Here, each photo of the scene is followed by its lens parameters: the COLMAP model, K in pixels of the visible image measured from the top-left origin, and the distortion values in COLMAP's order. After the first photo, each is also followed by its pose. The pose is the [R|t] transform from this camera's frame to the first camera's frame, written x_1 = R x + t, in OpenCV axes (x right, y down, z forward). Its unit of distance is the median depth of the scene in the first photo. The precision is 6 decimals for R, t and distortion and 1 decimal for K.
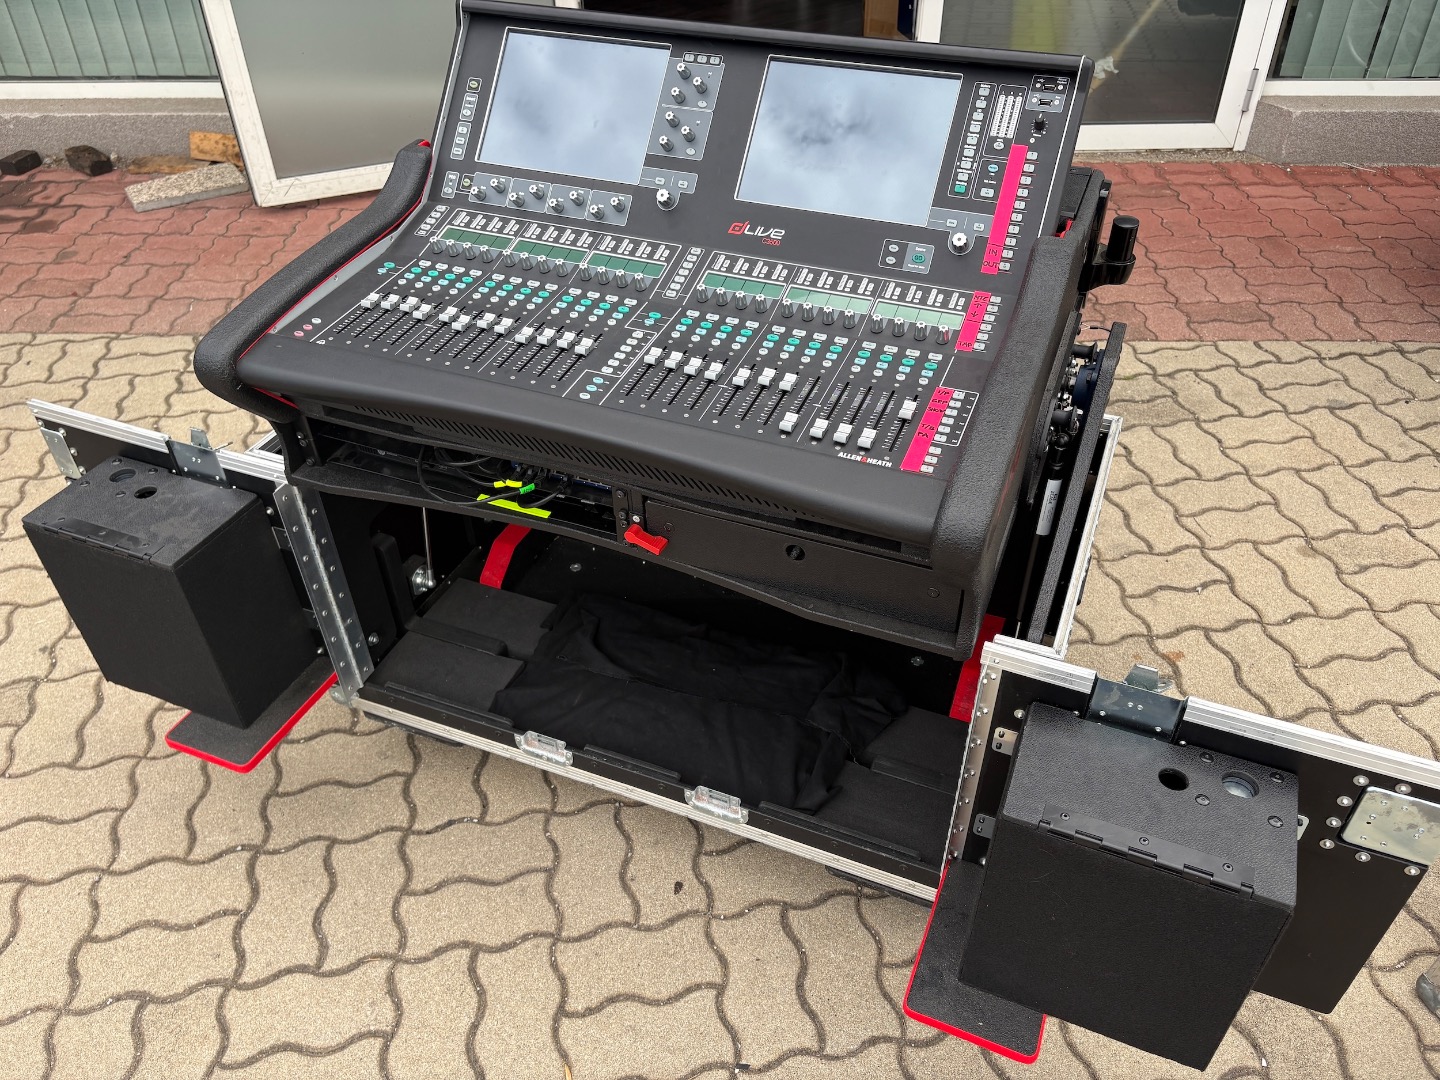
lens RADIAL K [[1090.0, 0, 723.1], [0, 1090.0, 549.6], [0, 0, 1]] dist [0.034349, -0.040725]
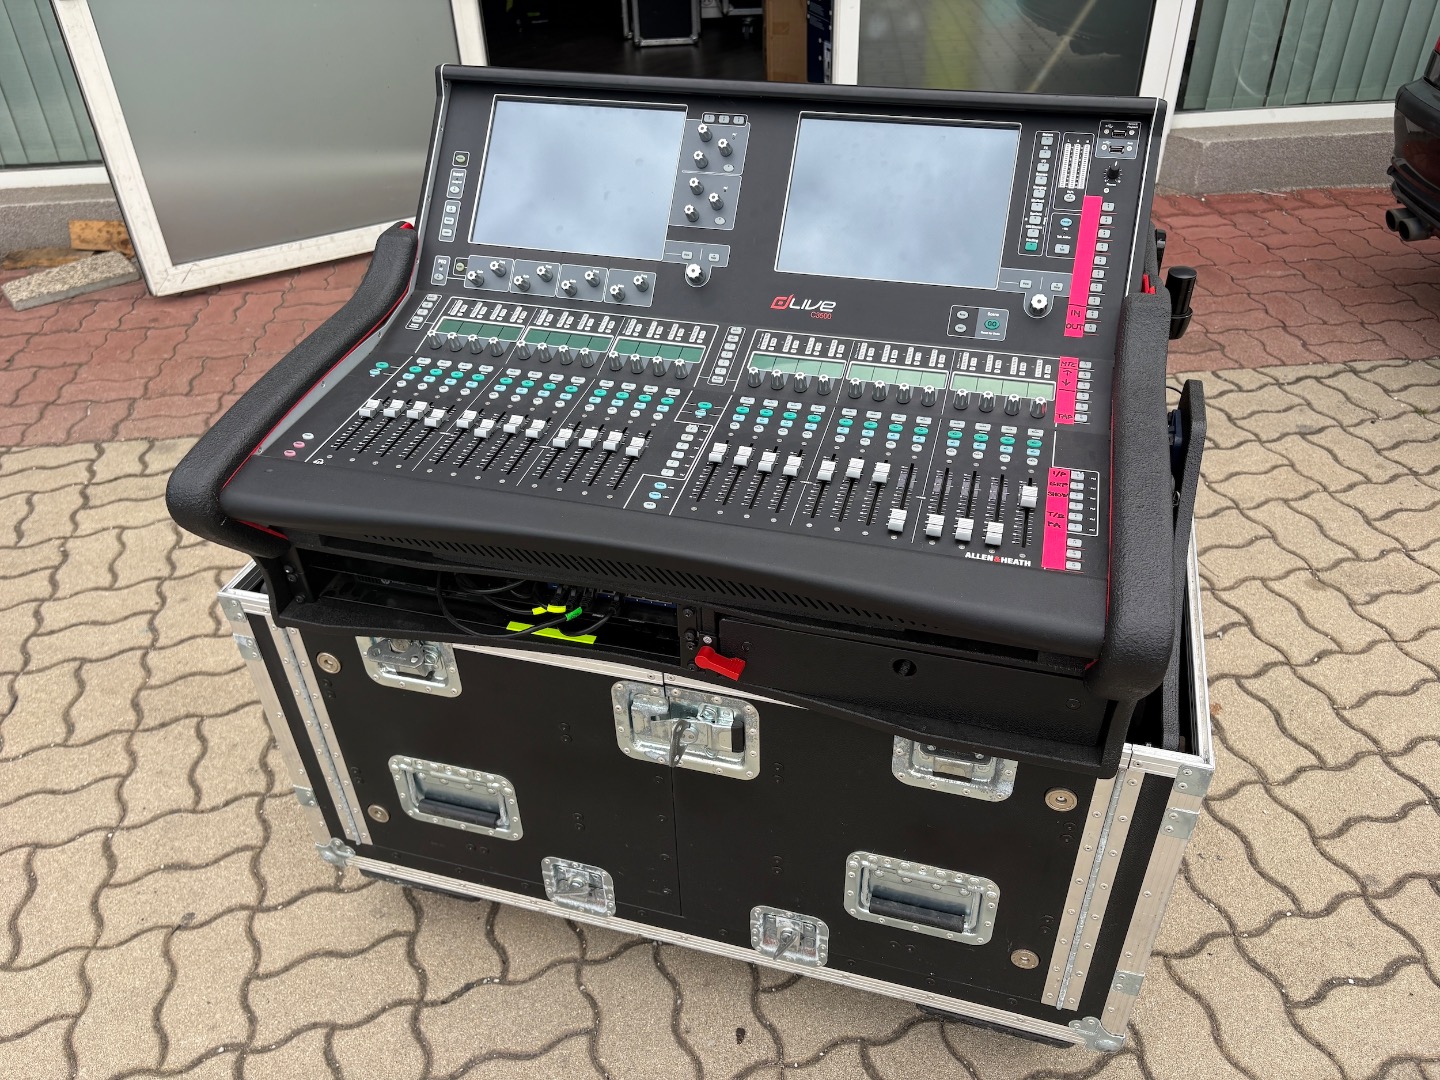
lens RADIAL K [[1092.5, 0, 735.3], [0, 1092.5, 545.9], [0, 0, 1]] dist [0.132755, -0.177565]
pose [[0.992742, -0.079974, 0.089820, -0.086528], [0.084585, 0.995223, -0.048754, -0.036869], [-0.085492, 0.055997, 0.994764, 0.077144]]
